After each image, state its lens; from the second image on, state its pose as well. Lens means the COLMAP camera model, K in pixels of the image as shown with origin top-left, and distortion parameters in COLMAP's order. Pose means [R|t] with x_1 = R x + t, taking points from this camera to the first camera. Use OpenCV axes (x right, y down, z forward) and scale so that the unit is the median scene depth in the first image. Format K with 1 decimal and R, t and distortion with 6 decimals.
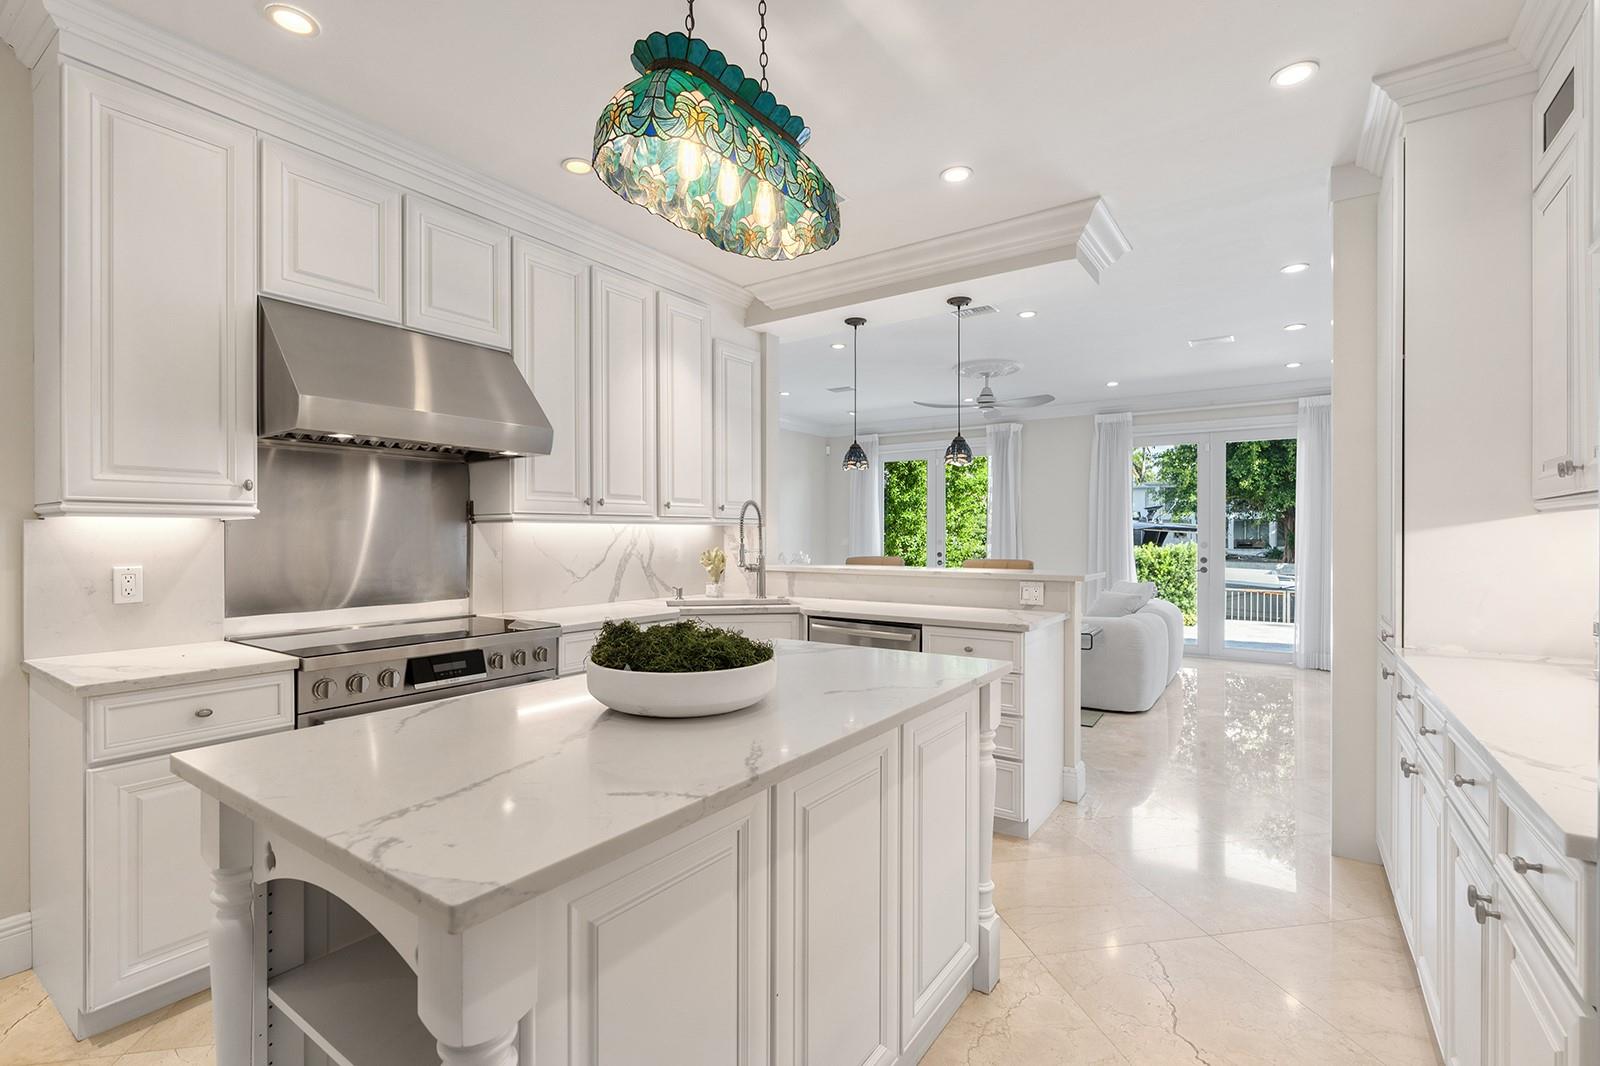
lens RADIAL K [[726.5, 0, 800.0], [0, 726.5, 533.0], [0, 0, 1]] dist [0.000988, 0.000045]
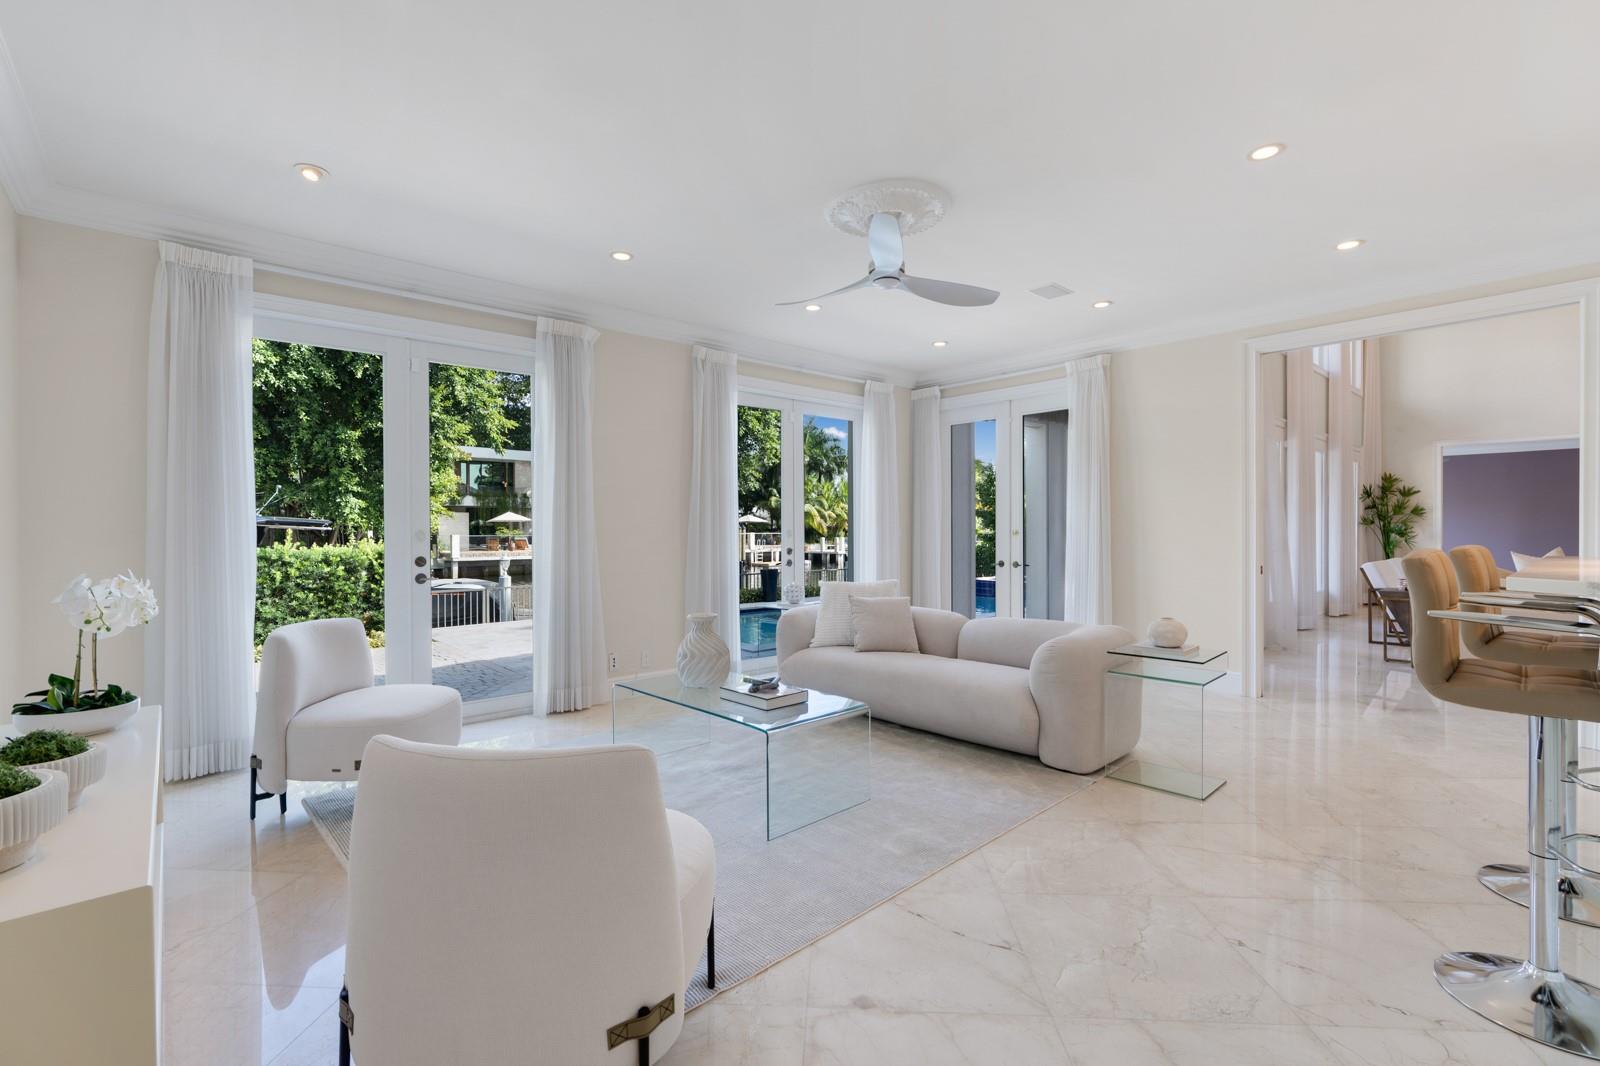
lens RADIAL K [[726.5, 0, 800.0], [0, 726.5, 533.0], [0, 0, 1]] dist [0.000988, 0.000045]
pose [[0.257060, -0.006982, 0.966370, -0.123425], [0.007571, 0.999958, 0.005211, 0.006000], [-0.966366, 0.005977, 0.257102, 0.379718]]
